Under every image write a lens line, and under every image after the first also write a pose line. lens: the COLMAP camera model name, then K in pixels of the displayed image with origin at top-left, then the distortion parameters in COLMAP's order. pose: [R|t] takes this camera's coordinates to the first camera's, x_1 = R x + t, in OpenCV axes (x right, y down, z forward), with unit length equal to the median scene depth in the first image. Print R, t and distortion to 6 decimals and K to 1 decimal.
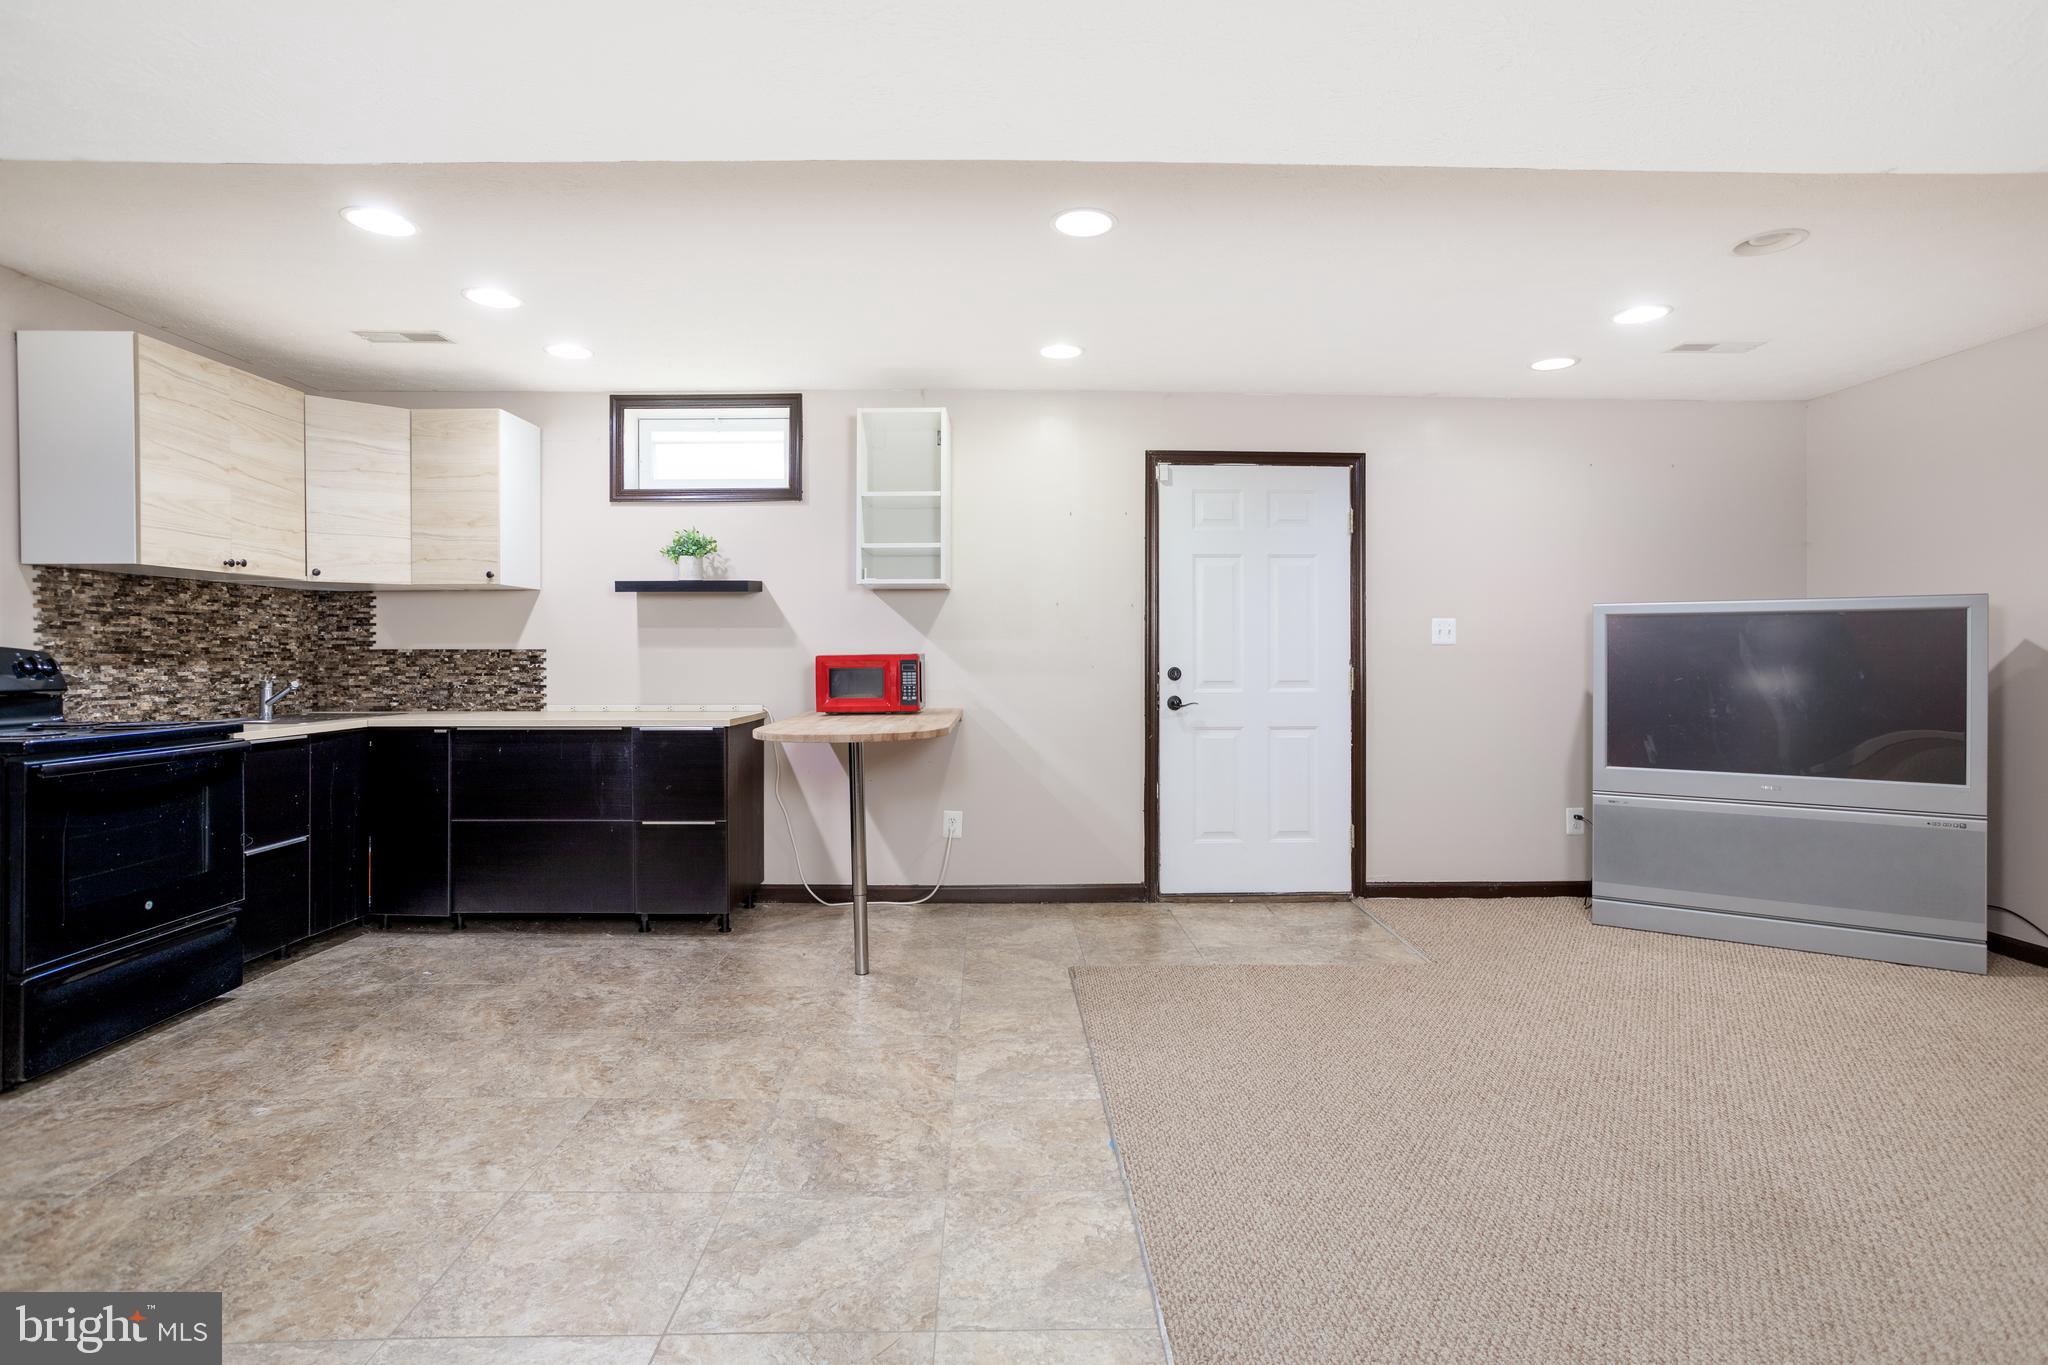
lens RADIAL K [[1005.4, 0, 1024.0], [0, 1005.4, 682.5], [0, 0, 1]] dist [-0.039929, 0.038035]
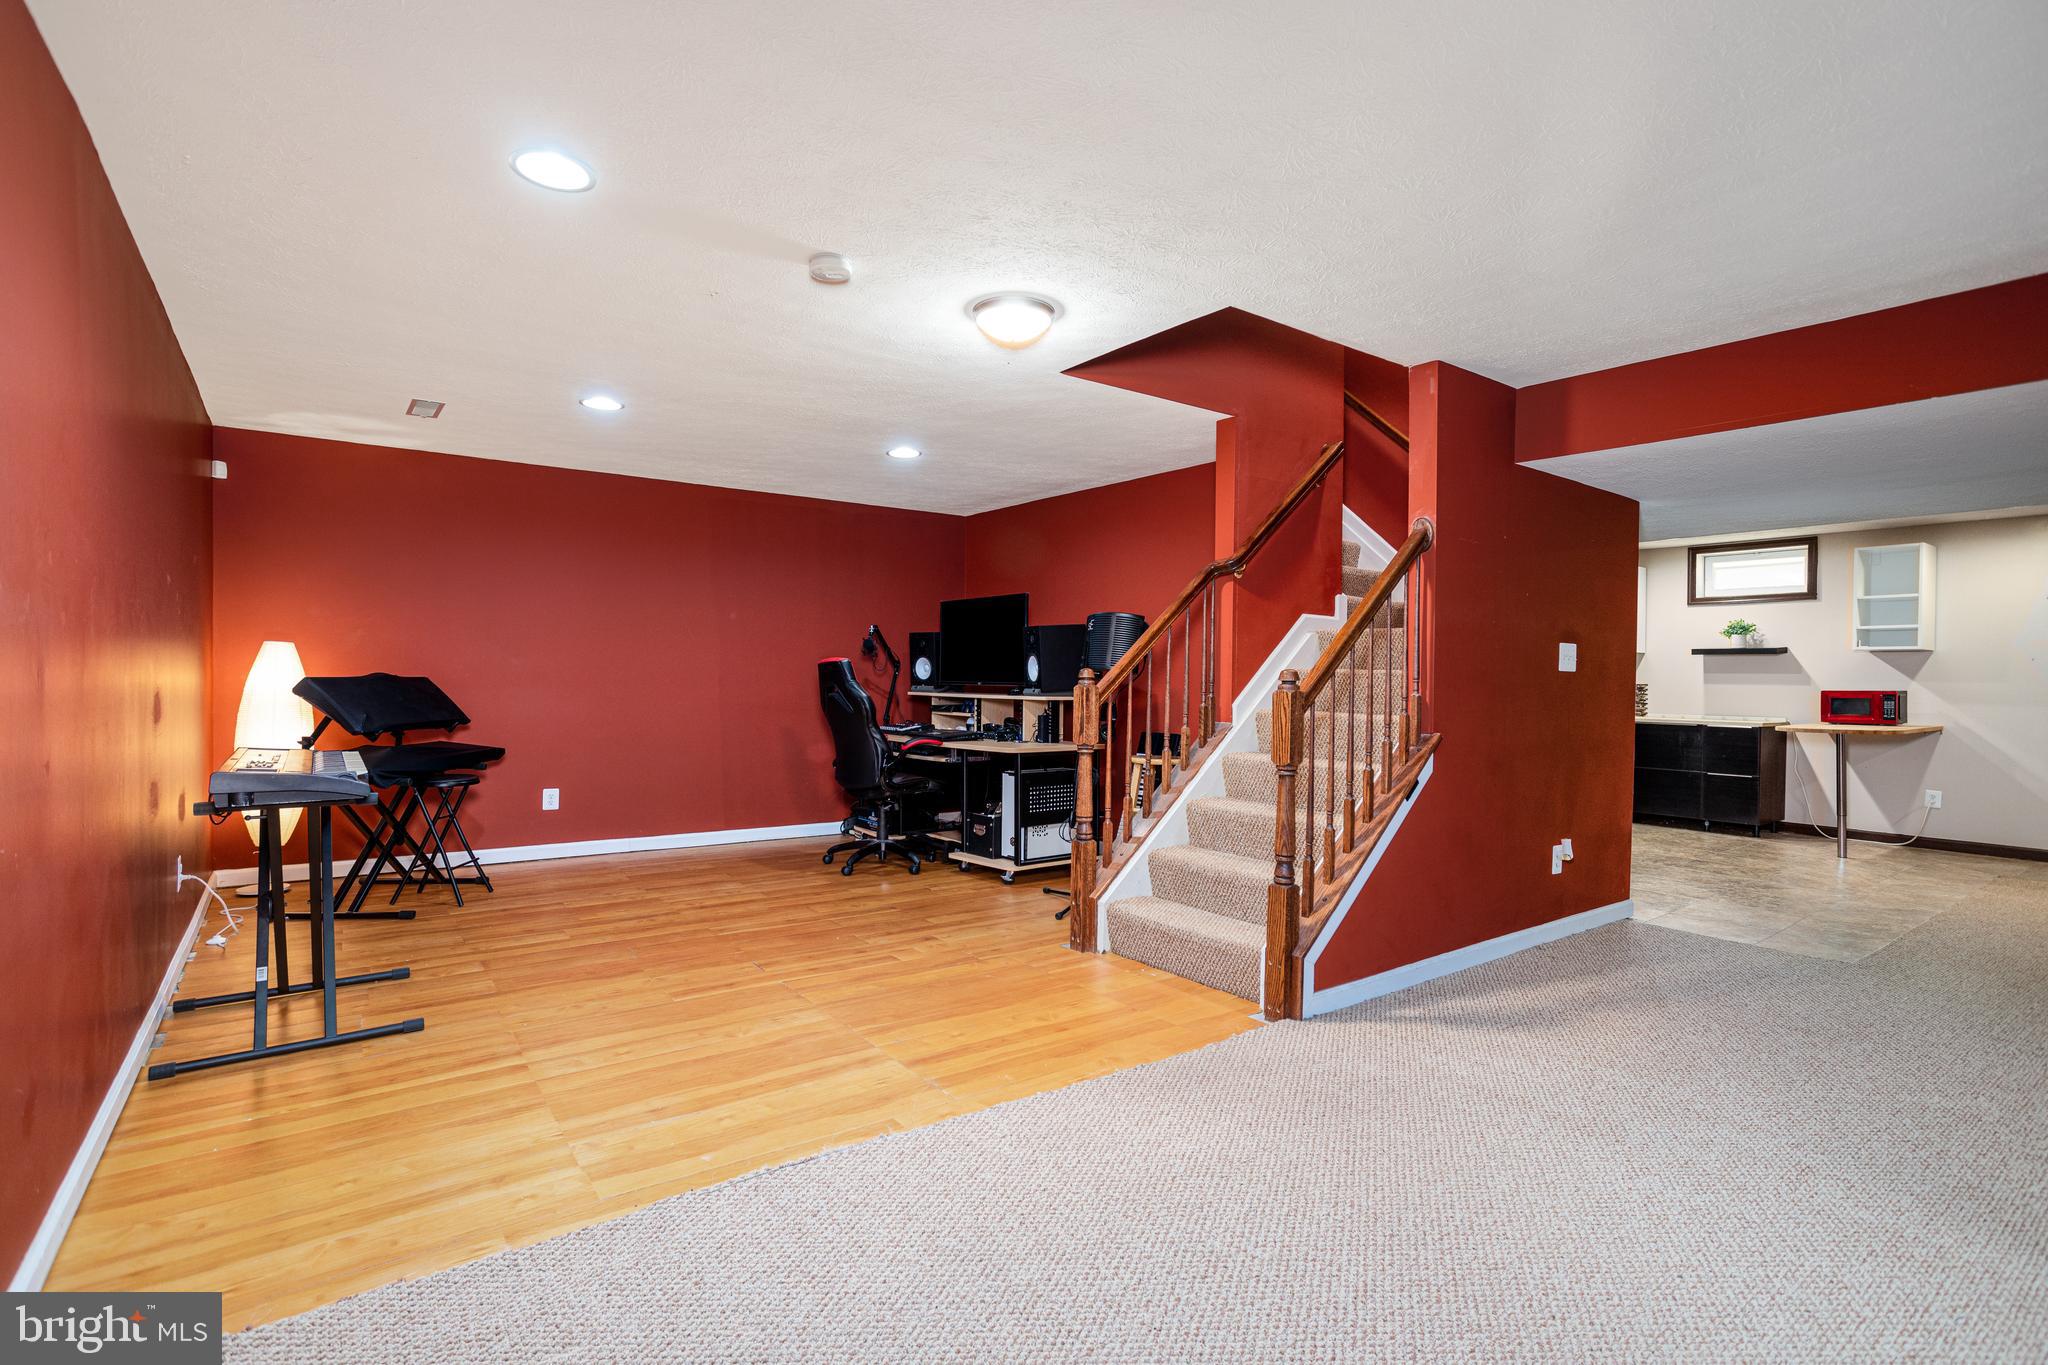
lens RADIAL K [[1005.4, 0, 1024.0], [0, 1005.4, 682.5], [0, 0, 1]] dist [-0.039929, 0.038035]
pose [[0.621786, 0.012451, -0.783088, 0.275761], [-0.042278, 0.998949, -0.017686, 0.048072], [0.782045, 0.044104, 0.621660, -1.134730]]
